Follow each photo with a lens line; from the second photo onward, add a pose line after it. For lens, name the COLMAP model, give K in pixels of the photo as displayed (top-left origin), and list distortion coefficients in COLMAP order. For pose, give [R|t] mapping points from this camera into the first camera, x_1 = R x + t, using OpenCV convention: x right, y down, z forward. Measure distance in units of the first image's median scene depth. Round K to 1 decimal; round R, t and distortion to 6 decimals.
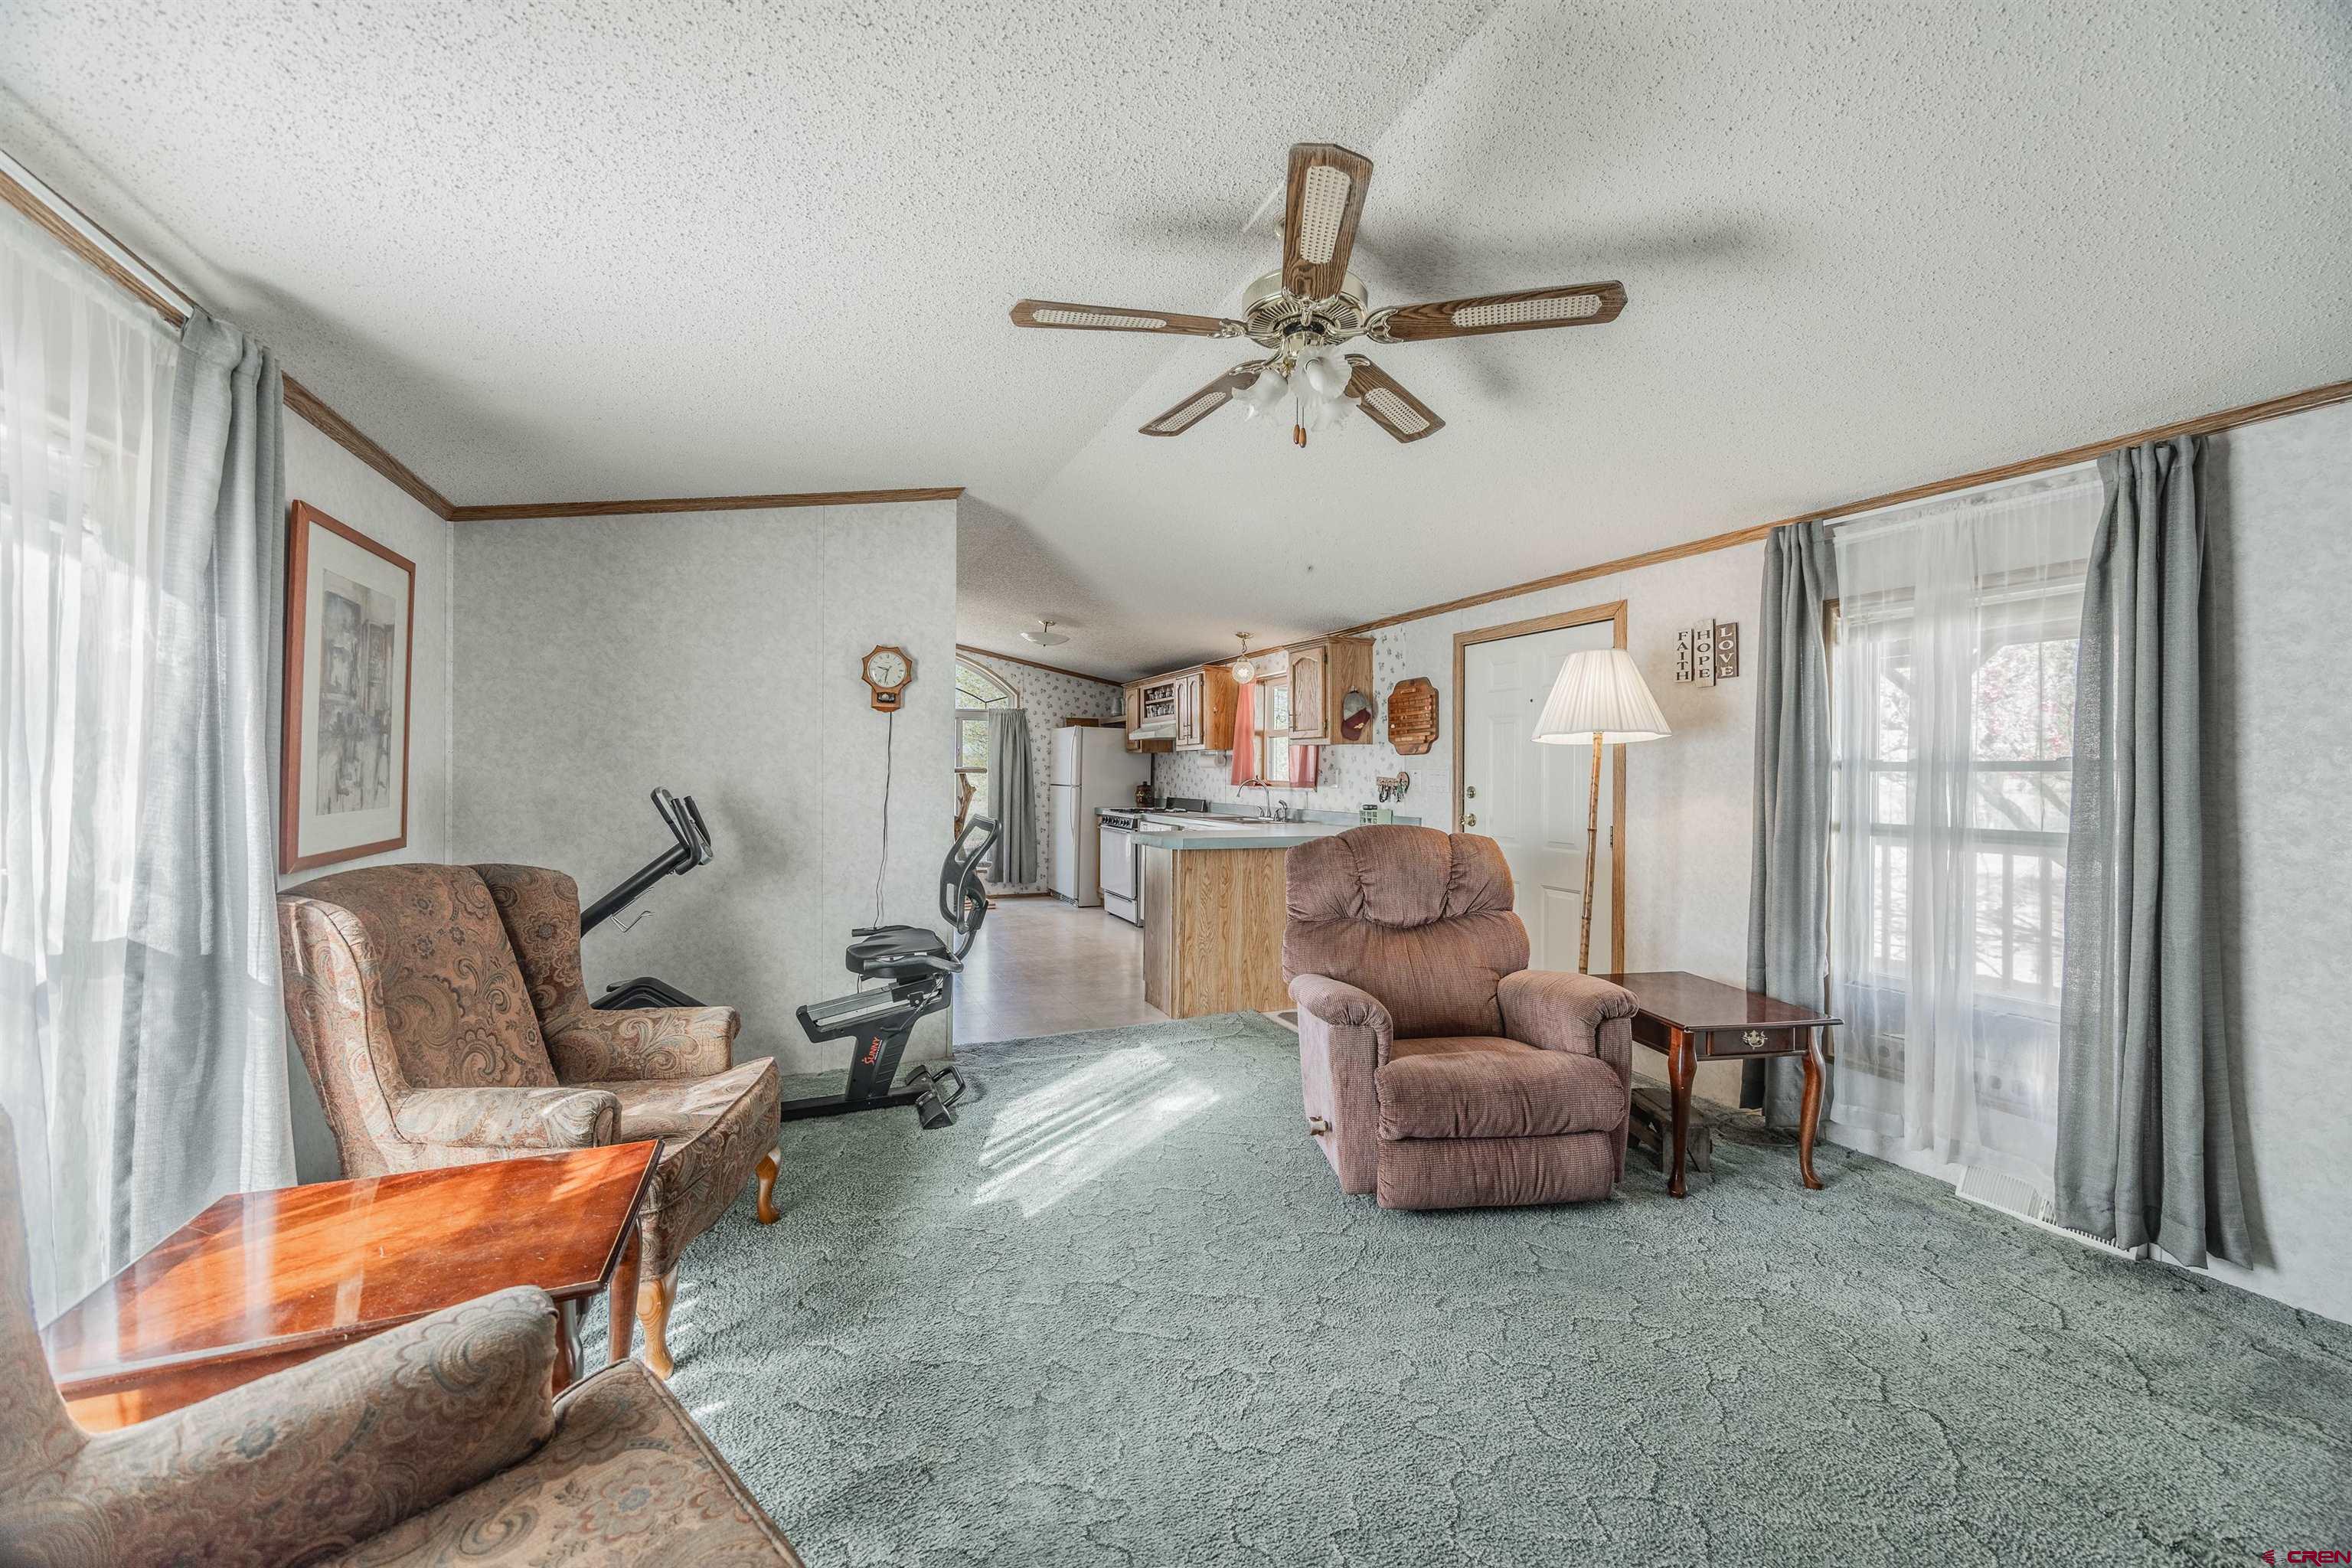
lens RADIAL K [[894.3, 0, 1171.3], [0, 894.3, 776.0], [0, 0, 1]] dist [-0.002509, 0.000043]
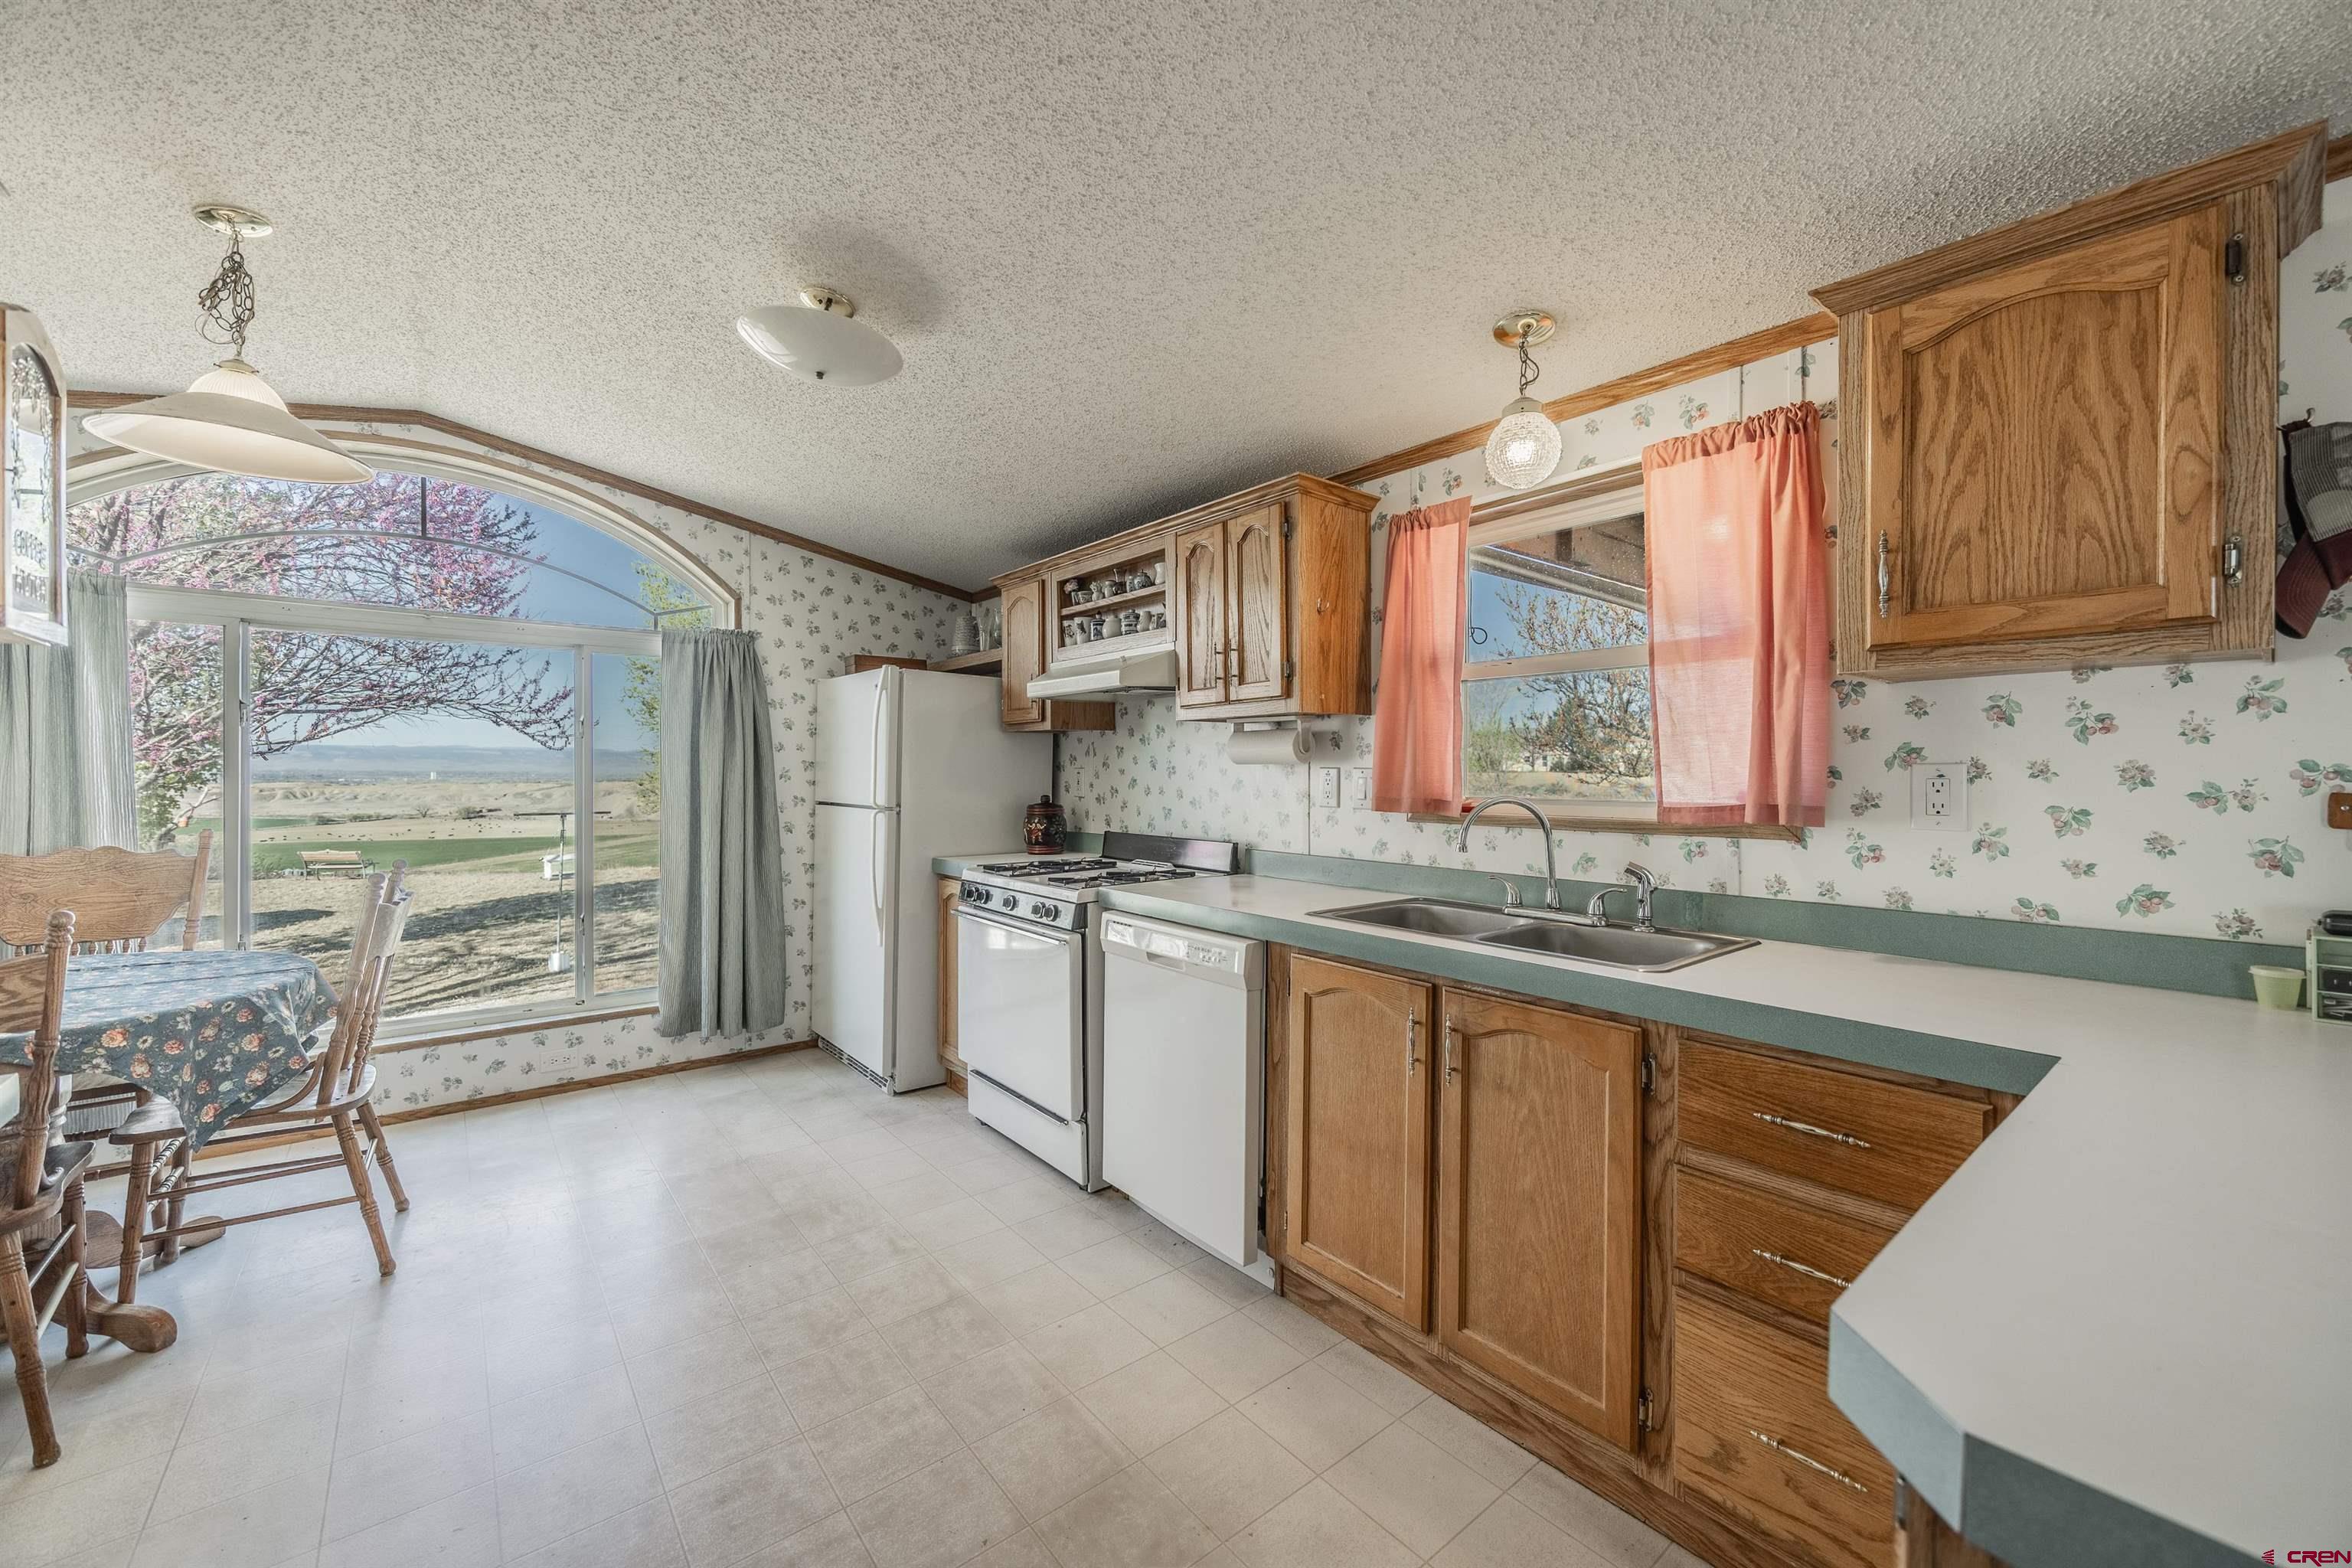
lens RADIAL K [[916.9, 0, 1174.5], [0, 916.9, 776.3], [0, 0, 1]] dist [0.003608, -0.000464]
pose [[0.964855, -0.004224, 0.262749, -0.110693], [0.004236, 0.999991, 0.000518, -0.004339], [-0.262748, 0.000613, 0.964864, 0.678963]]
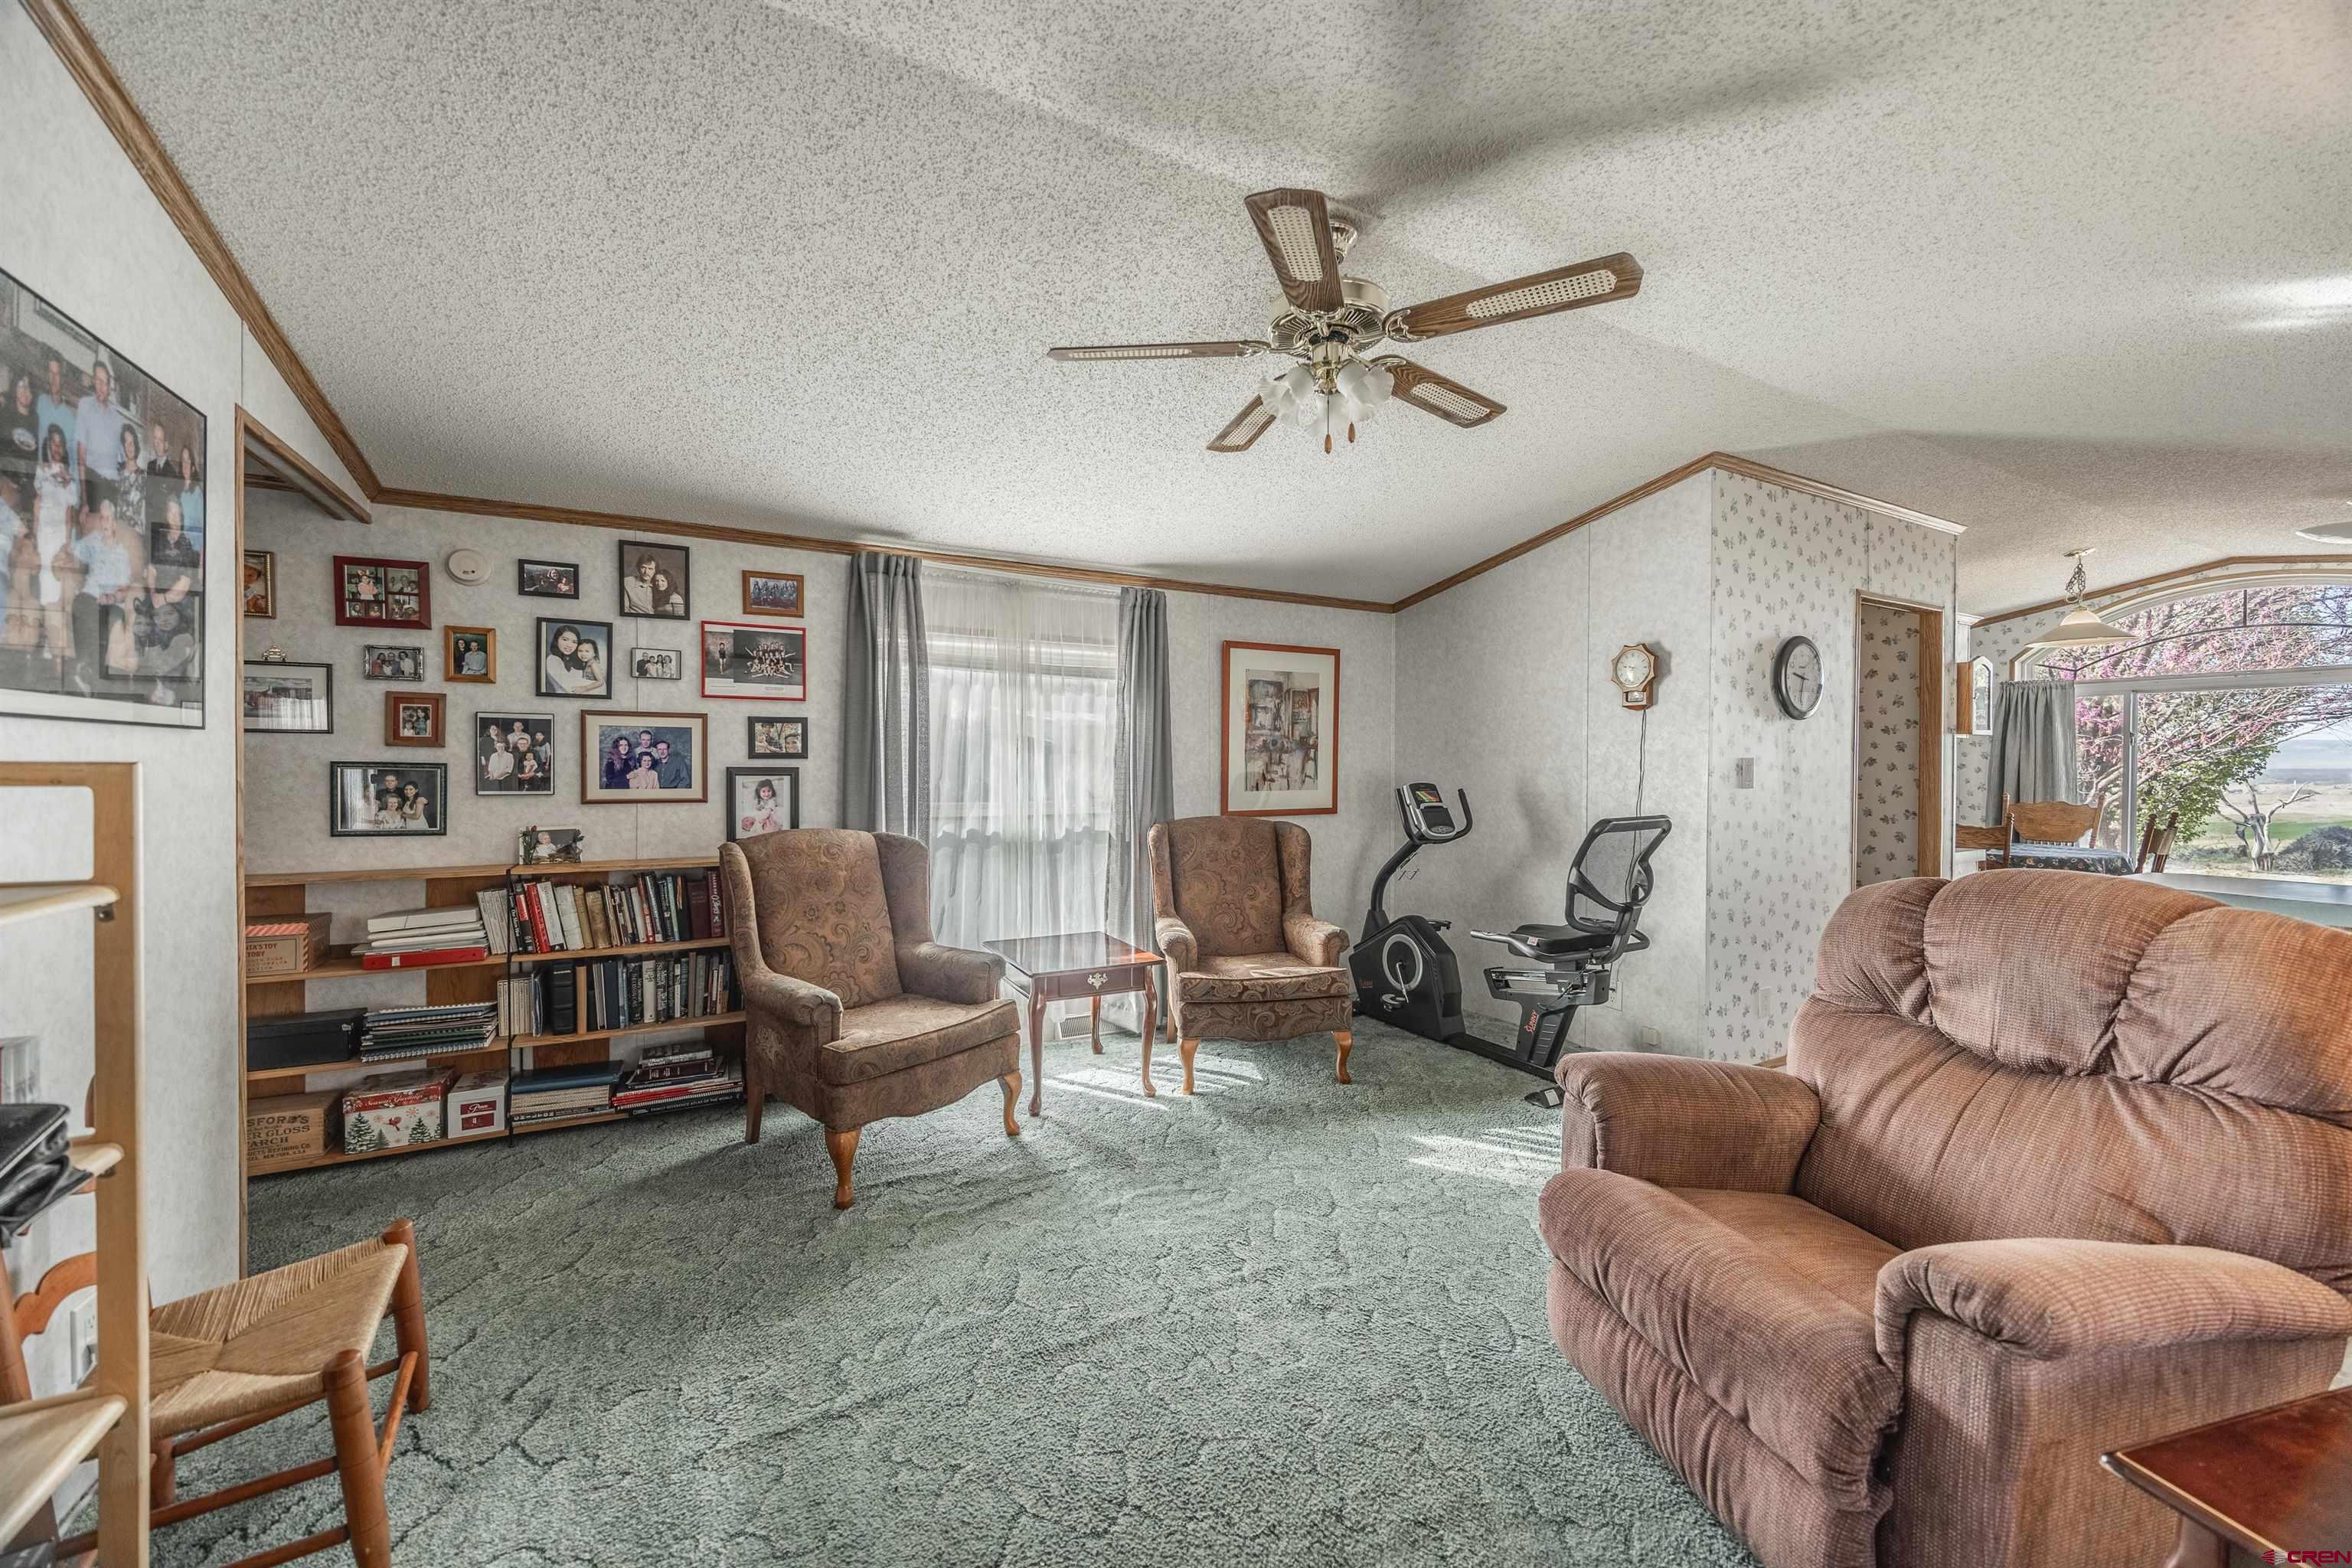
lens RADIAL K [[894.3, 0, 1171.3], [0, 894.3, 776.0], [0, 0, 1]] dist [-0.002509, 0.000043]
pose [[0.082616, 0.003961, -0.996574, 0.361575], [-0.006023, 0.999976, 0.003475, 0.000989], [0.996563, 0.005715, 0.082638, 0.228557]]
